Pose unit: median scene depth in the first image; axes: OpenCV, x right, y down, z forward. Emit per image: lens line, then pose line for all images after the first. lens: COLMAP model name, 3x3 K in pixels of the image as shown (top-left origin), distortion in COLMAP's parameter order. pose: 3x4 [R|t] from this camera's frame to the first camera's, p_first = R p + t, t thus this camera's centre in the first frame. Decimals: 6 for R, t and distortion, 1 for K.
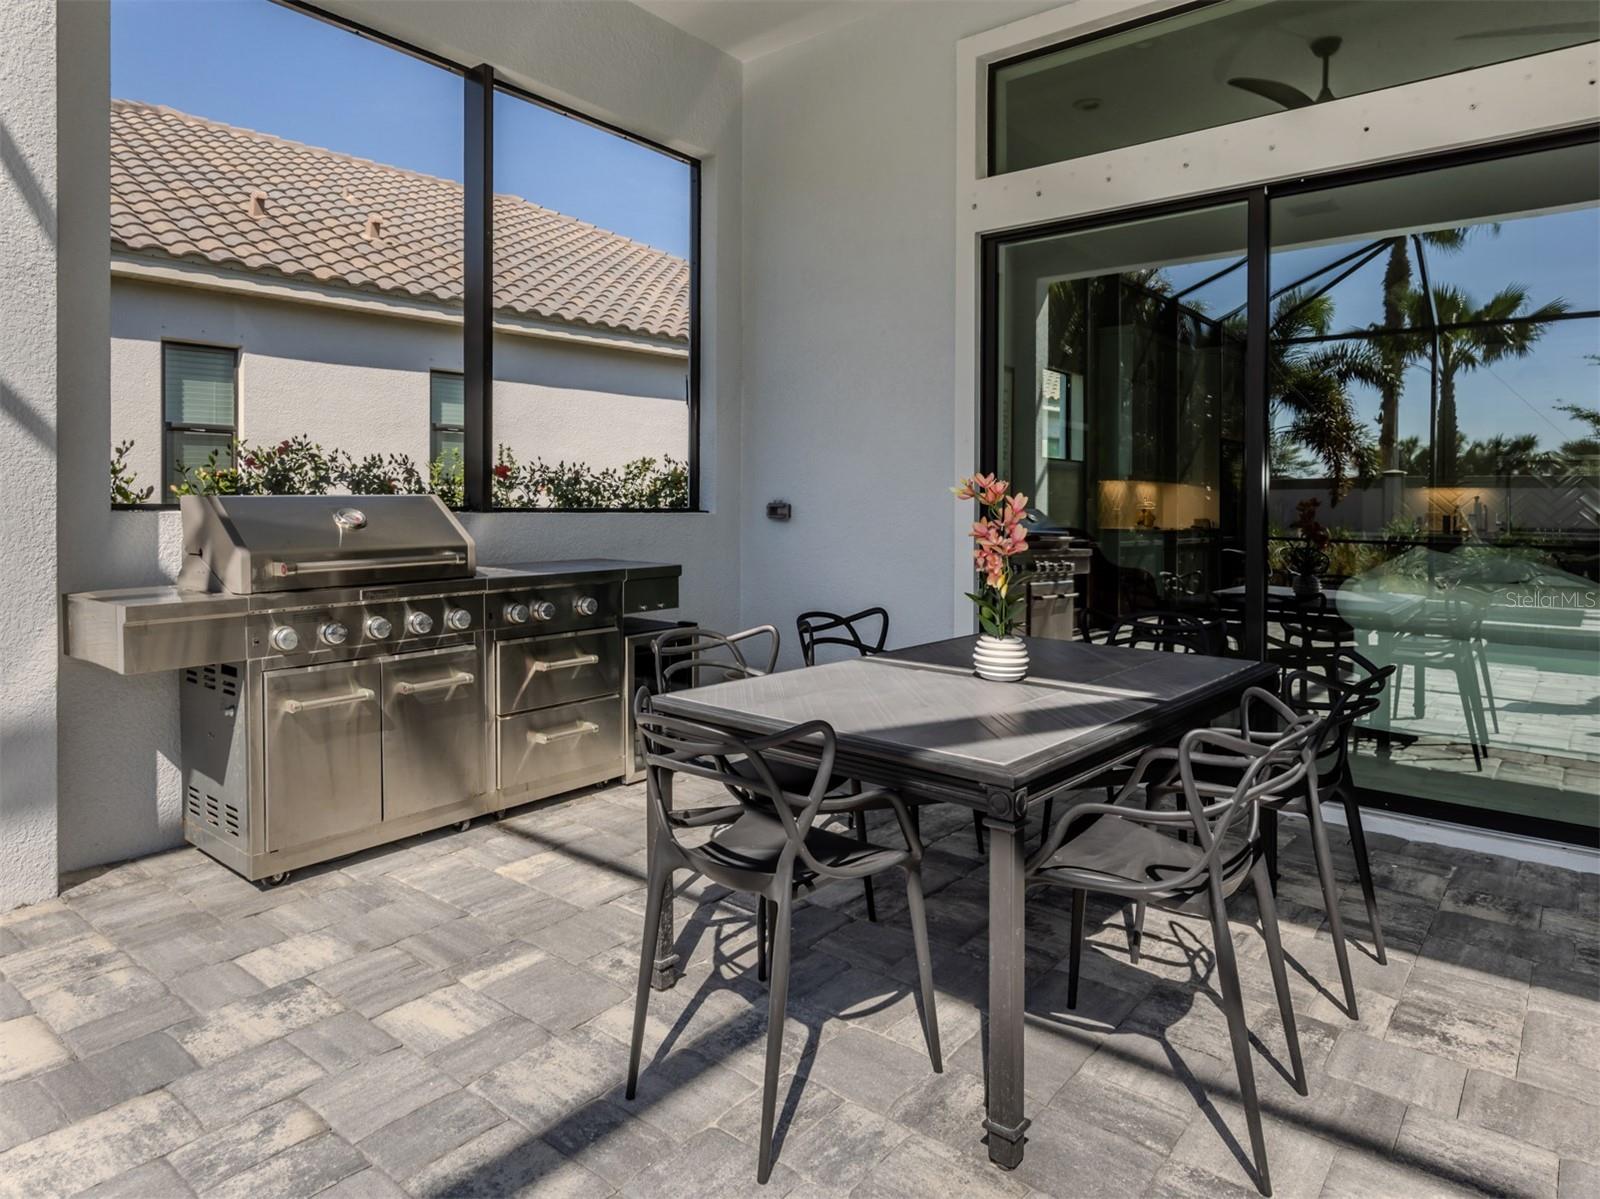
lens RADIAL K [[958.5, 0, 802.6], [0, 958.5, 506.8], [0, 0, 1]] dist [-0.003330, -0.000936]
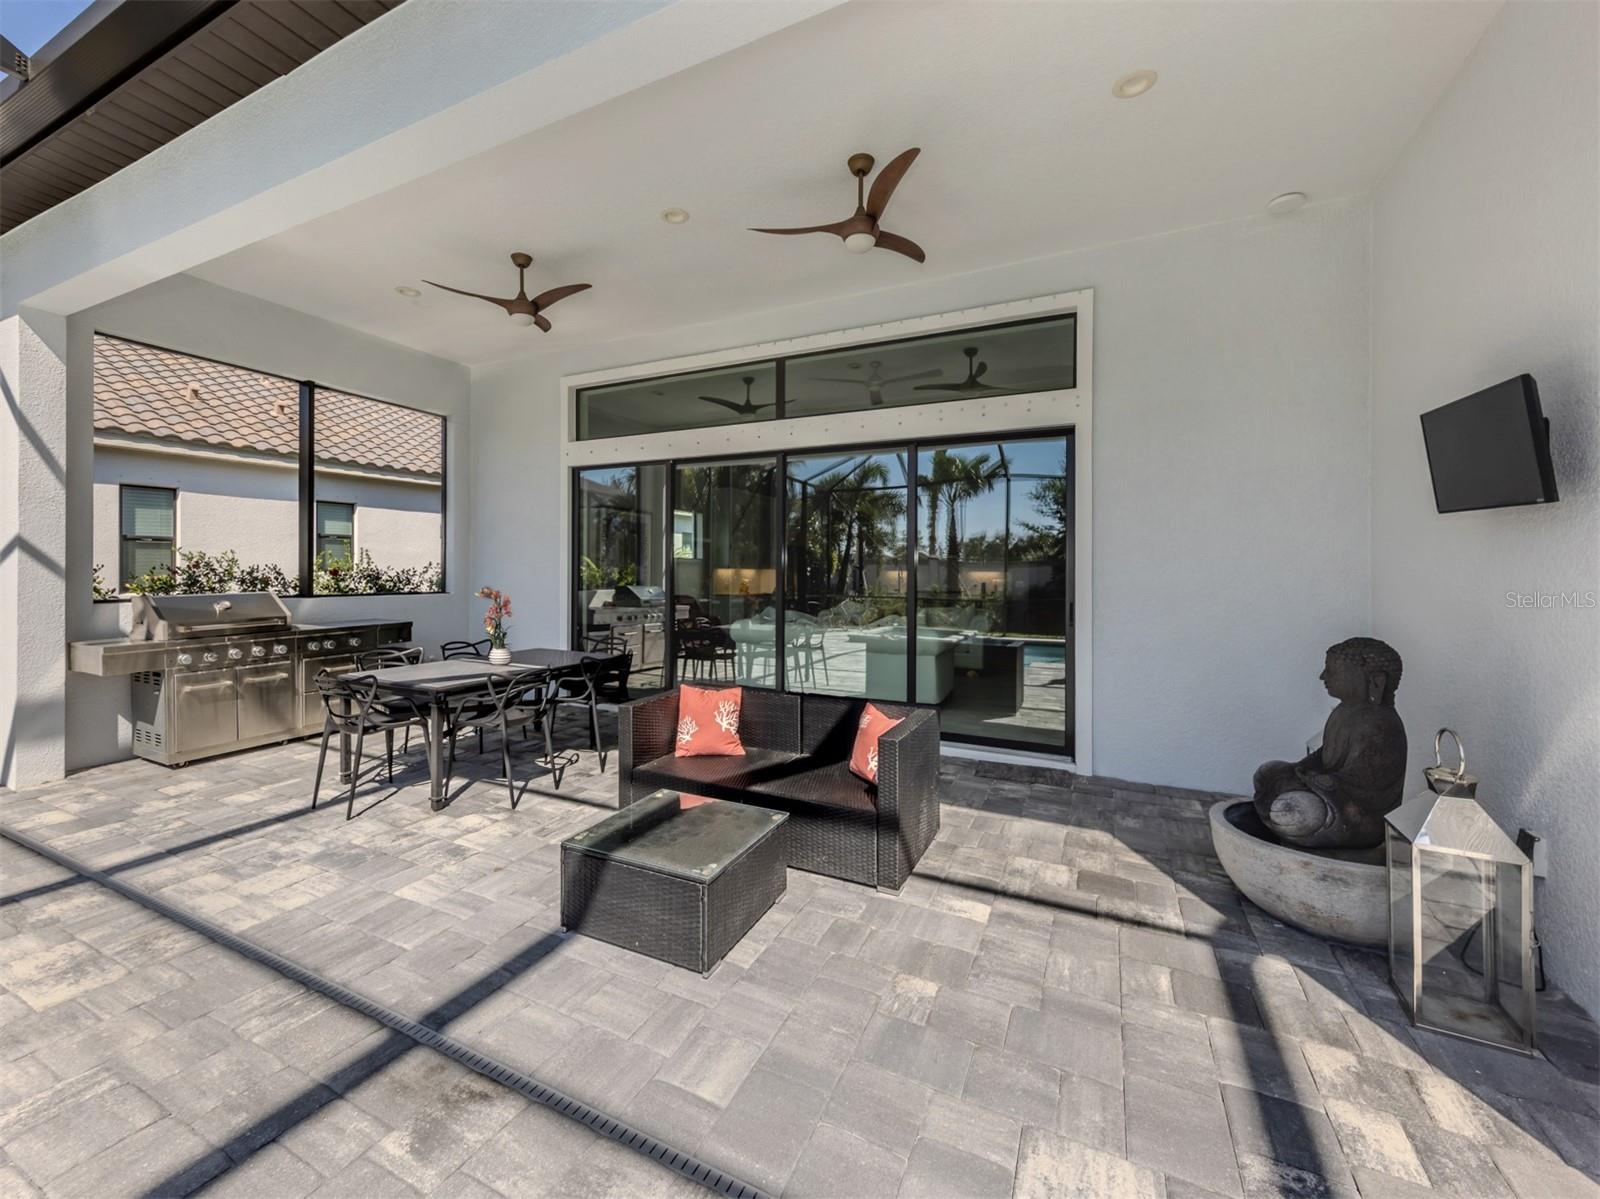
lens RADIAL K [[637.5, 0, 788.6], [0, 637.5, 566.9], [0, 0, 1]] dist [0.001057, -0.003266]
pose [[0.975273, -0.001500, 0.221000, 0.445351], [0.003100, 0.999971, -0.006894, -0.057678], [-0.220984, 0.007409, 0.975249, -0.675904]]
